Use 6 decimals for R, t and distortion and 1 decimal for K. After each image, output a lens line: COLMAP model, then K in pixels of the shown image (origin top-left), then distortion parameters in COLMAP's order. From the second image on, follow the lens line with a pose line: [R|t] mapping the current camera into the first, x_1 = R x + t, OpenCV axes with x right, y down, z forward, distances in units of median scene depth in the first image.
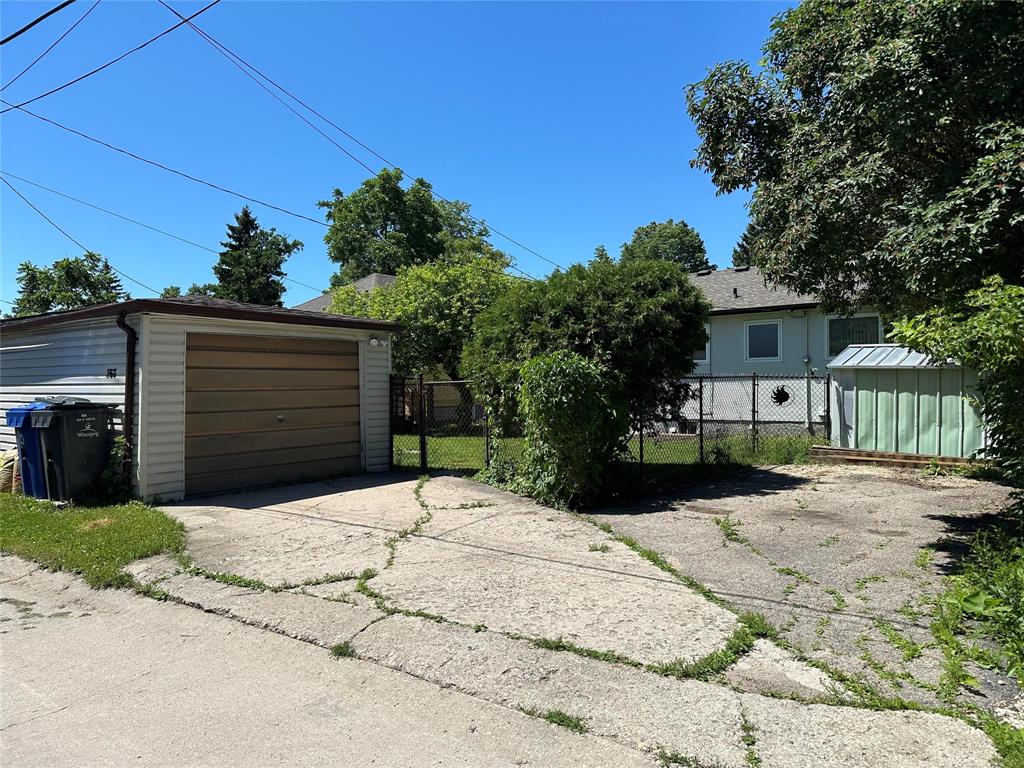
lens RADIAL K [[703.2, 0, 511.7], [0, 703.2, 389.6], [0, 0, 1]] dist [0.078287, -0.094821]
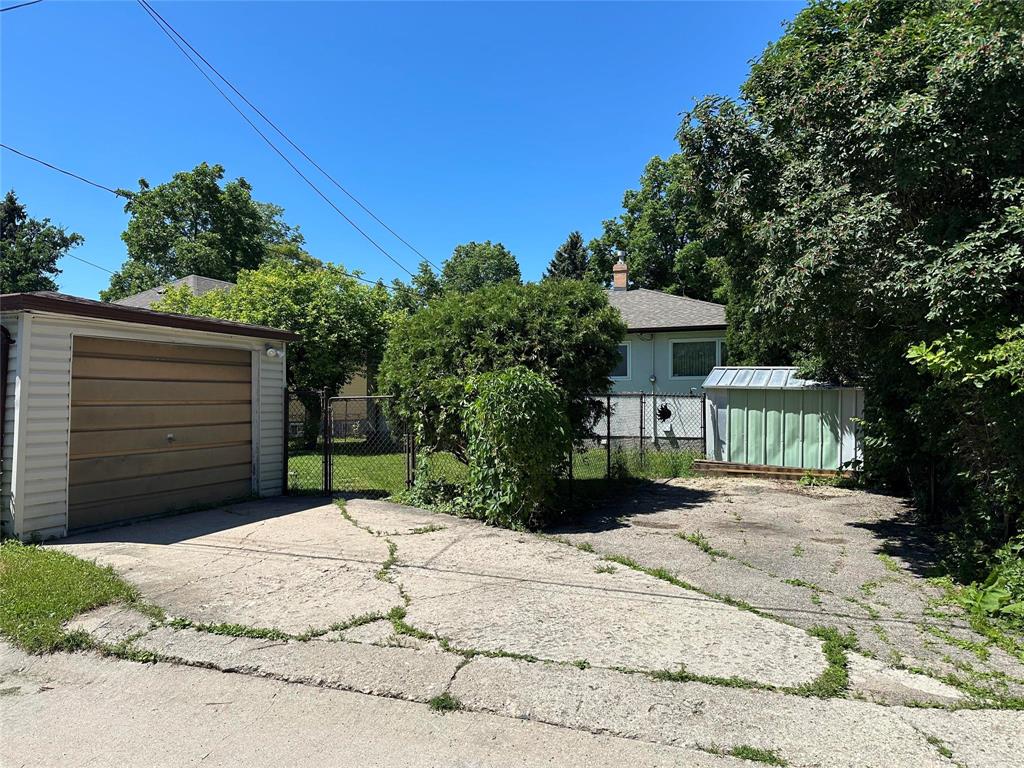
lens RADIAL K [[709.4, 0, 506.2], [0, 709.4, 382.0], [0, 0, 1]] dist [0.048680, -0.050393]
pose [[0.964900, 0.015529, 0.262157, -0.192966], [-0.007024, 0.999419, -0.033350, -0.000931], [-0.262523, 0.030338, 0.964449, 0.054399]]
